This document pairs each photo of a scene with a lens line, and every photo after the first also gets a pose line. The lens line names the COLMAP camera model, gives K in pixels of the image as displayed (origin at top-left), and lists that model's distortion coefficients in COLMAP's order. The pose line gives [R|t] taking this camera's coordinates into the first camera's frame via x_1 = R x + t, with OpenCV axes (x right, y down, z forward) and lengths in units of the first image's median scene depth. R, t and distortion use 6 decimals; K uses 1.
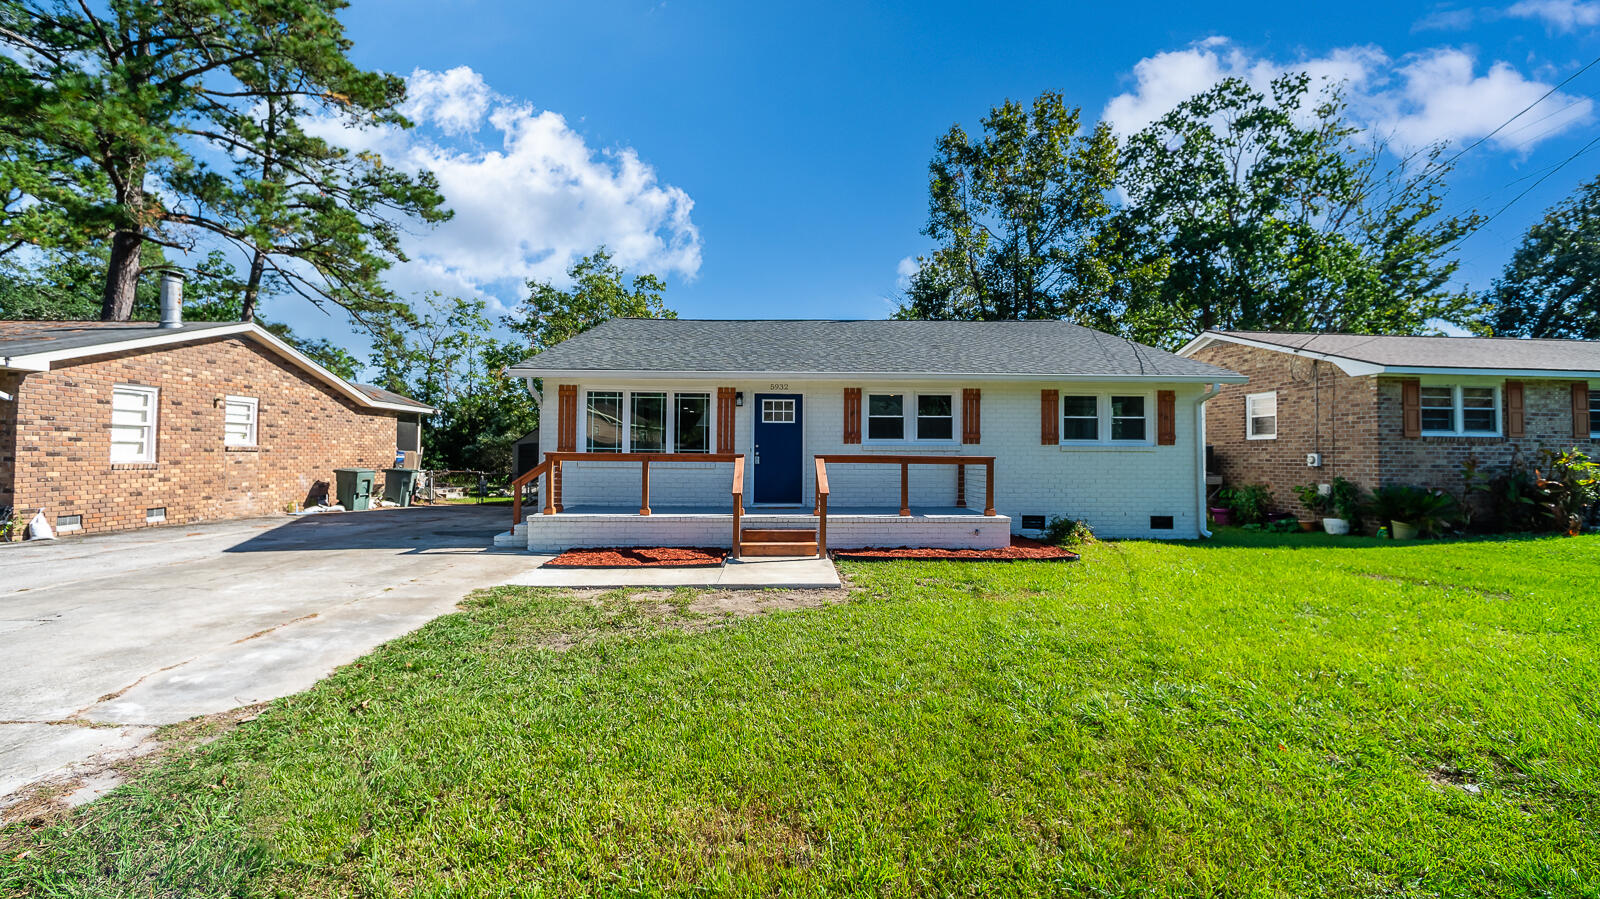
lens RADIAL K [[645.8, 0, 799.5], [0, 645.8, 454.9], [0, 0, 1]] dist [-0.000295, -0.000093]
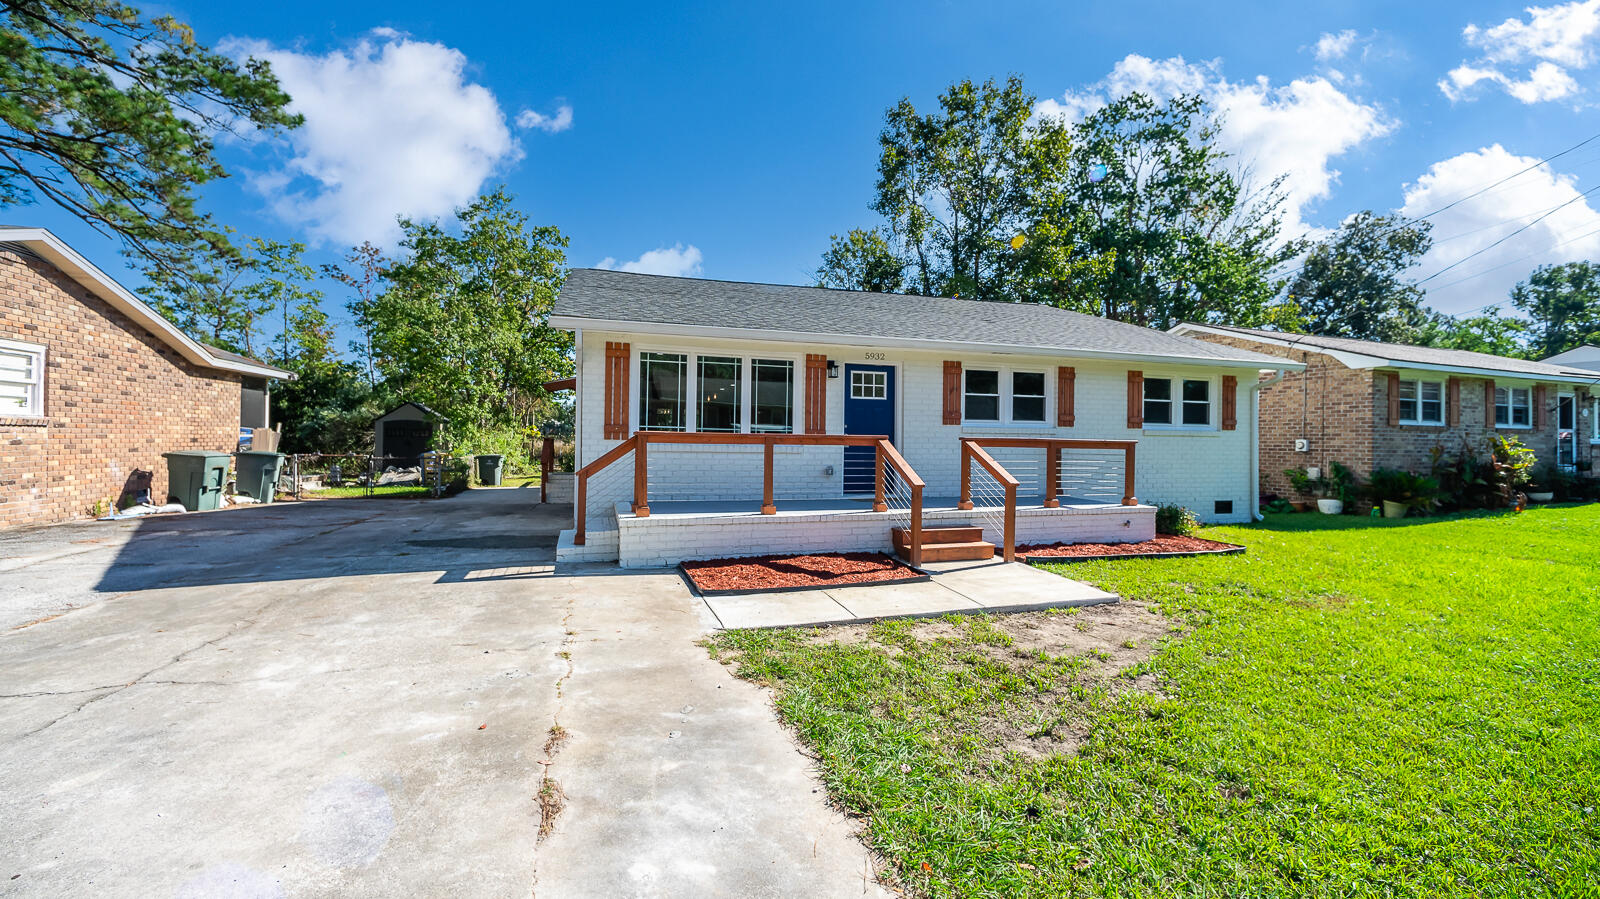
lens RADIAL K [[641.3, 0, 800.0], [0, 641.3, 449.5], [0, 0, 1]] dist [-0.001640, -0.000363]
pose [[0.965320, 0.002262, 0.261059, -0.319472], [-0.007065, 0.999823, 0.017460, 0.002062], [-0.260974, -0.018699, 0.965165, 0.199660]]
